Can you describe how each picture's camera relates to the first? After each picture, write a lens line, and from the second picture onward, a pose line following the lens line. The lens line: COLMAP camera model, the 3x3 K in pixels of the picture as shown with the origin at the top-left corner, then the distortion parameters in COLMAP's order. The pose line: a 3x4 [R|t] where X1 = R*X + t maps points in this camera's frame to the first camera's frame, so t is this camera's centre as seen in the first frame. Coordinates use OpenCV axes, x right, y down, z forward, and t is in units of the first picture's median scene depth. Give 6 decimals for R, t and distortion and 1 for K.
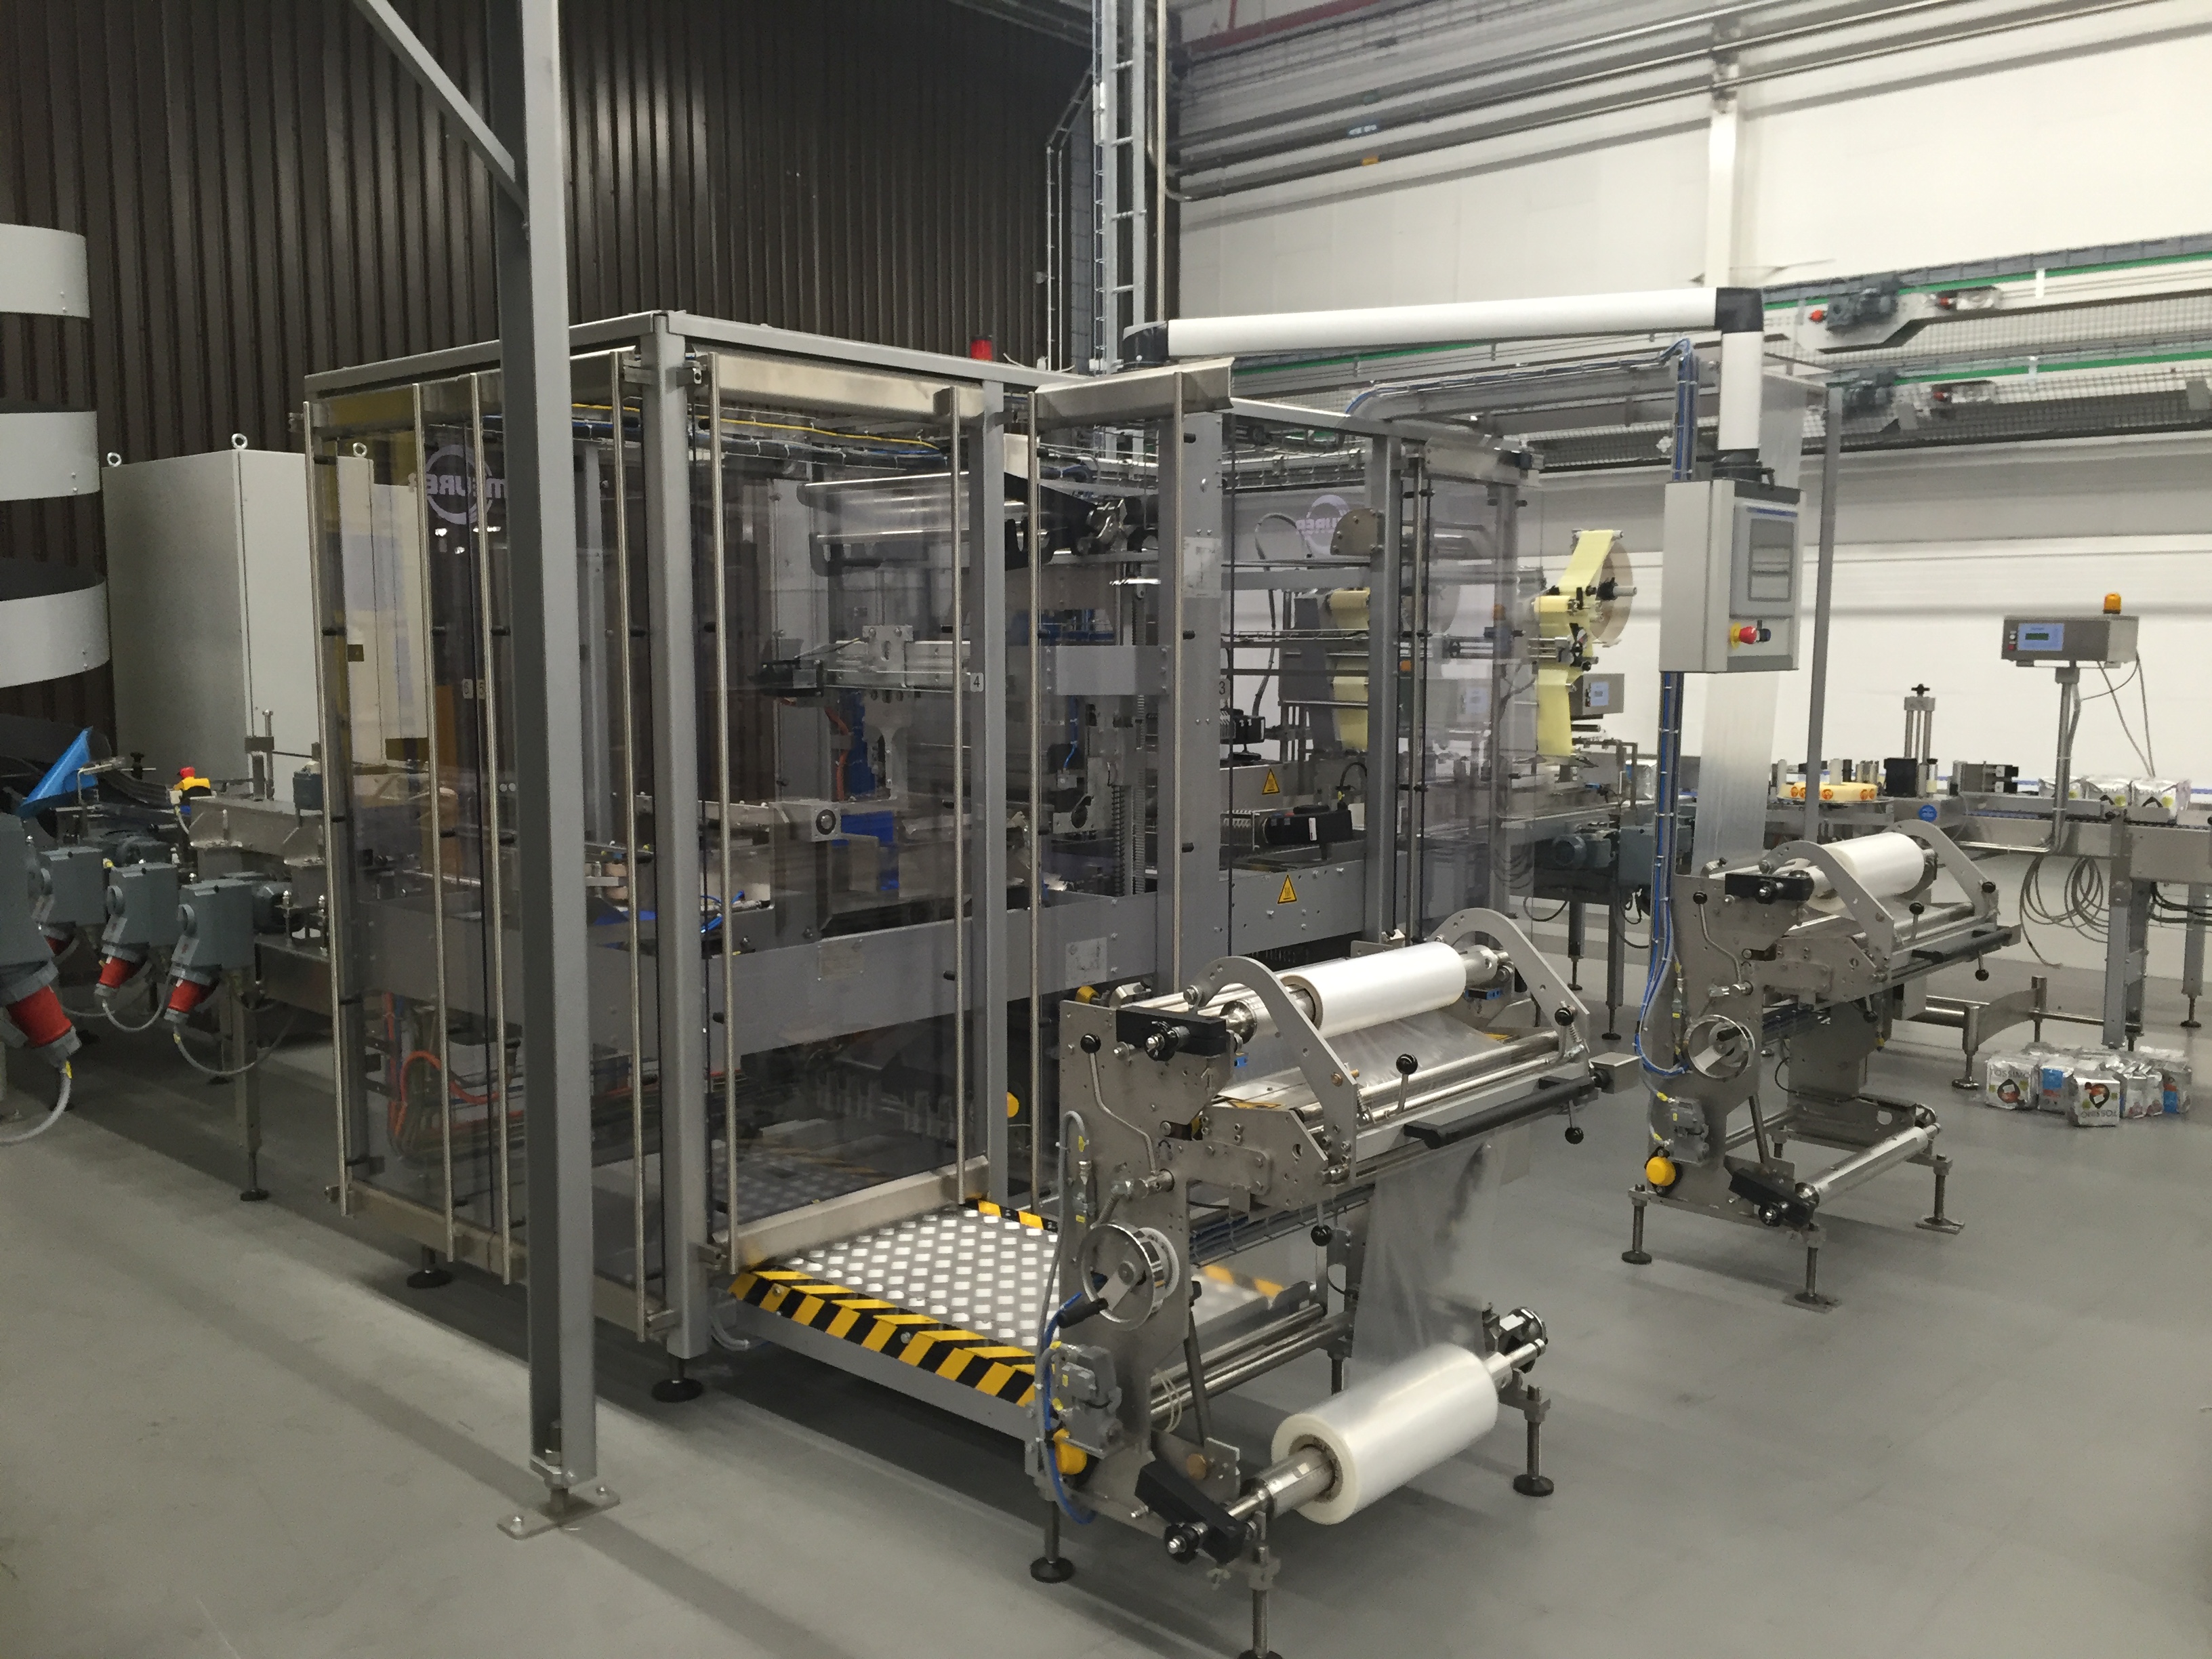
lens RADIAL K [[1883.9, 0, 1093.4], [0, 1883.9, 848.6], [0, 0, 1]] dist [0.032265, -0.033933]
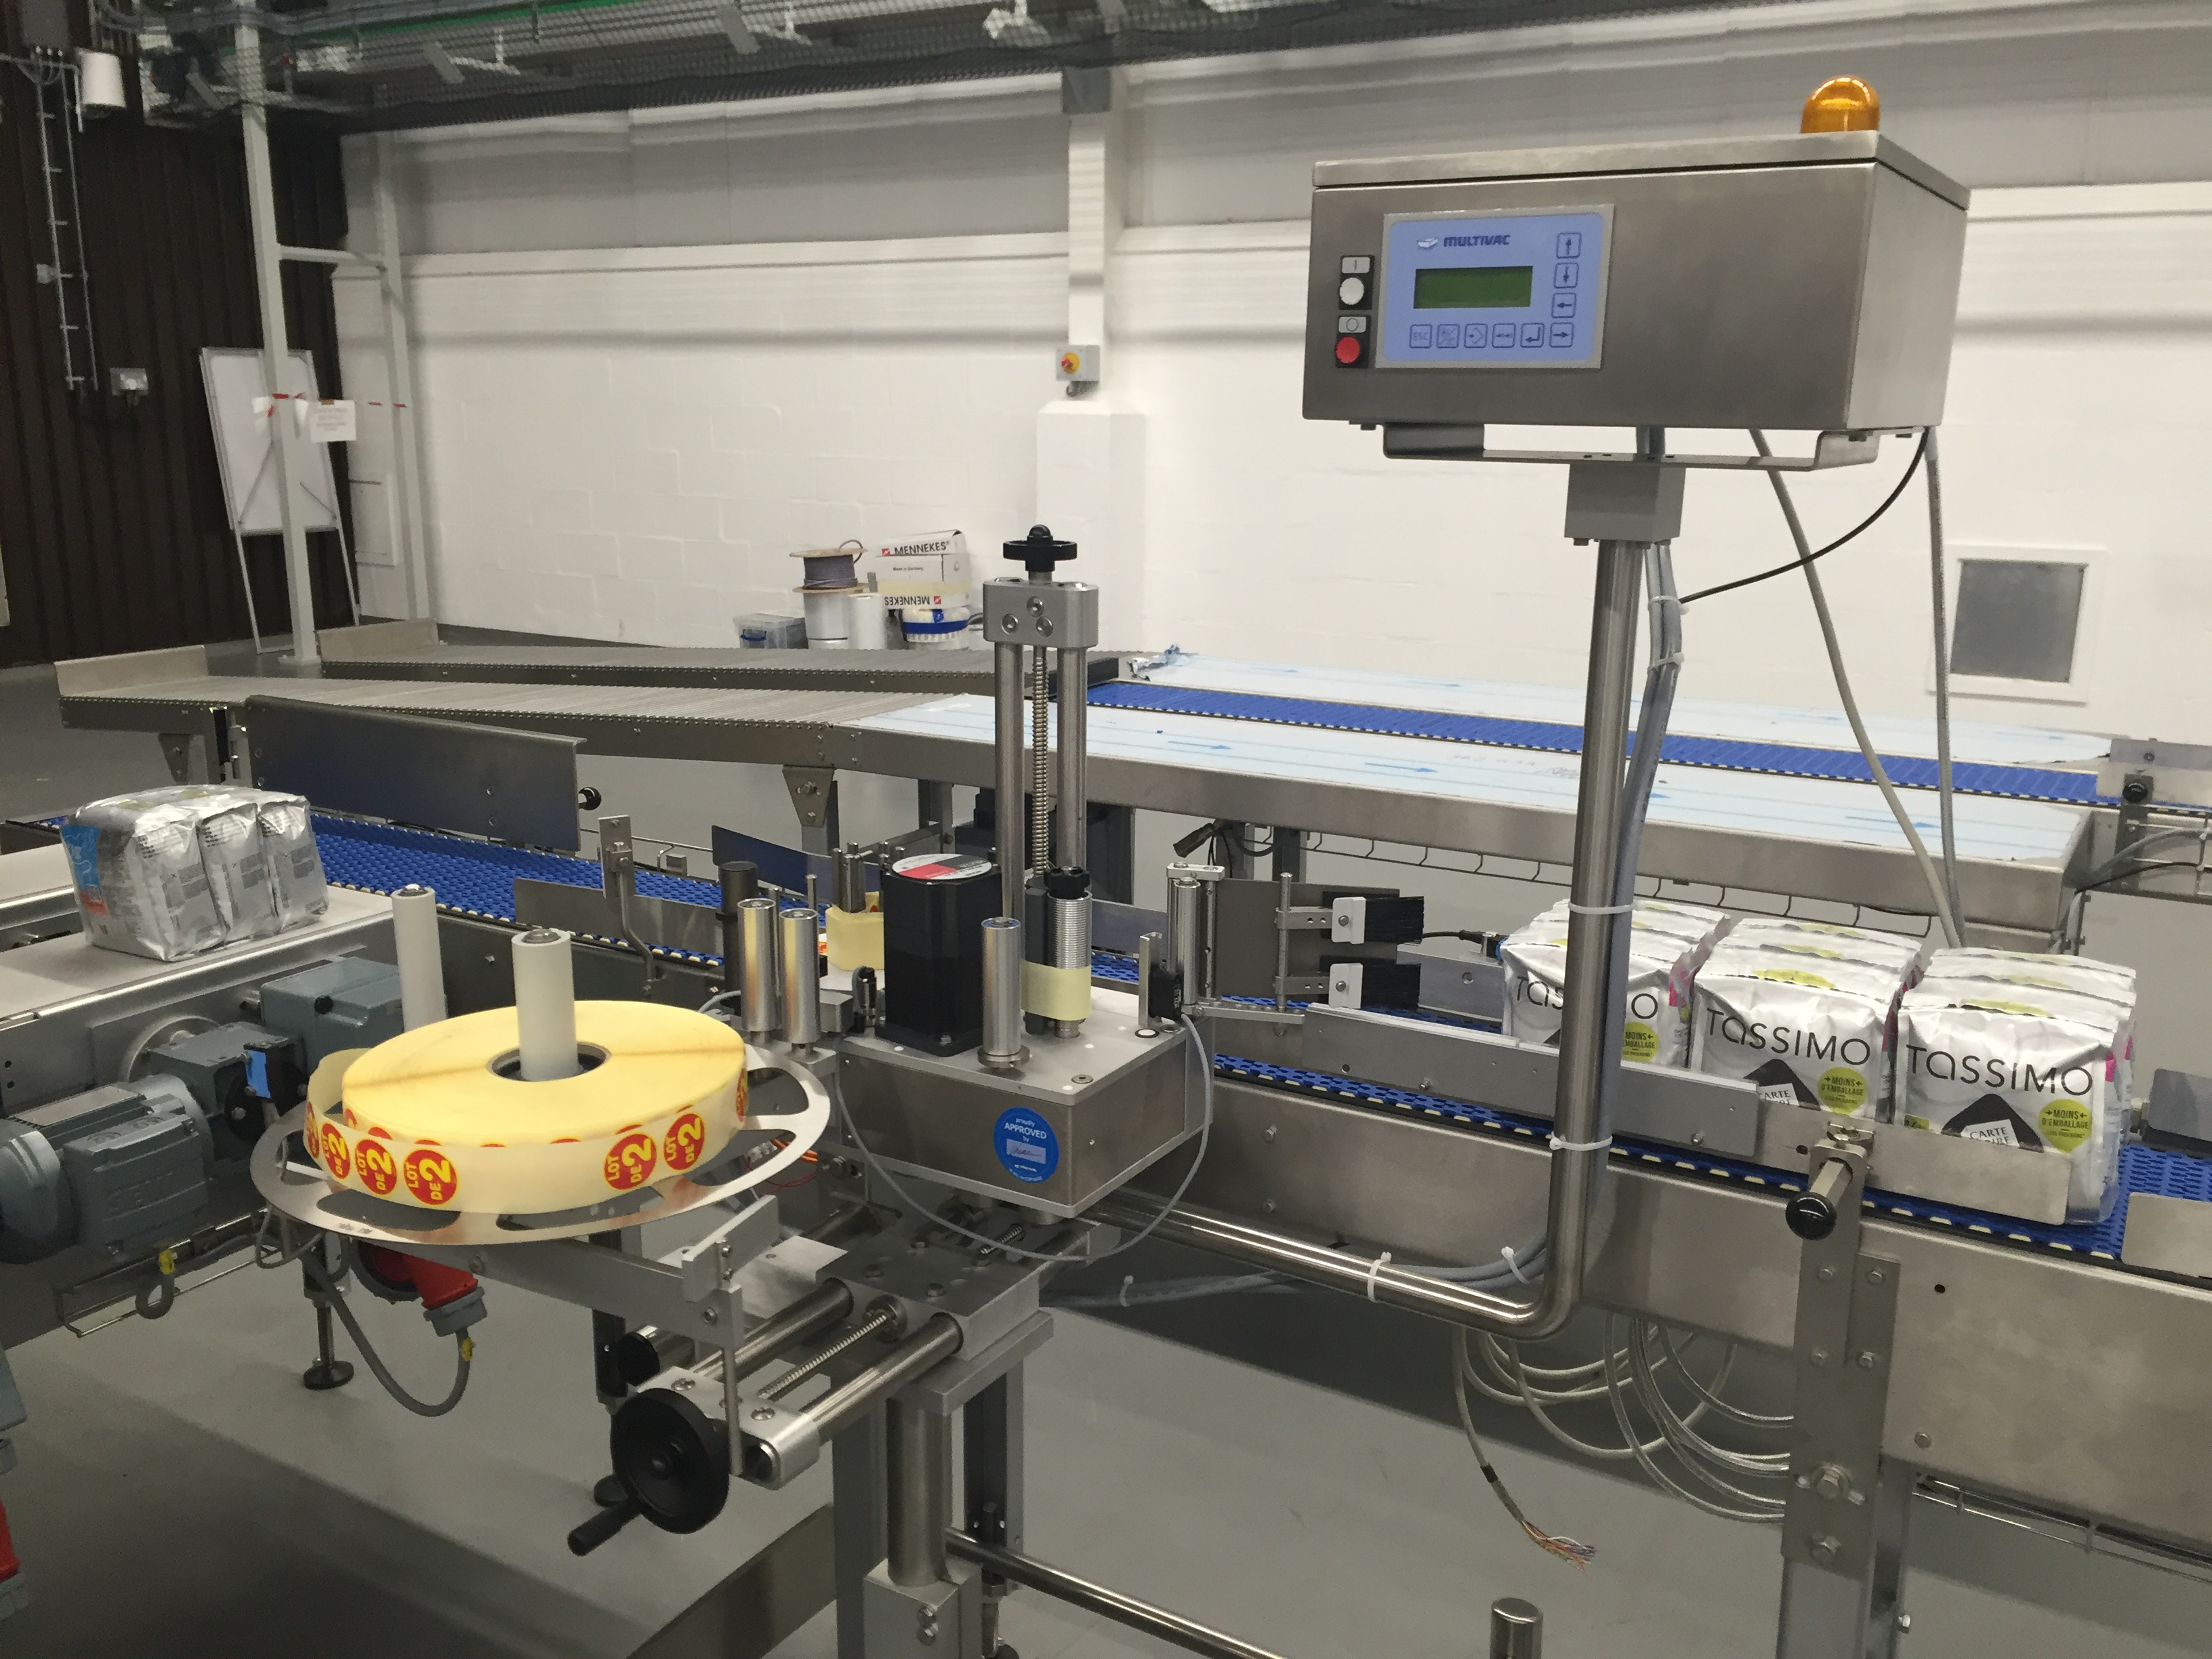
lens RADIAL K [[1883.9, 0, 1102.9], [0, 1883.9, 837.3], [0, 0, 1]] dist [0.032265, -0.033933]
pose [[0.979539, -0.042088, 0.196805, 0.418908], [0.017424, 0.991952, 0.125413, -0.082000], [-0.200499, -0.119417, 0.972389, 0.812541]]
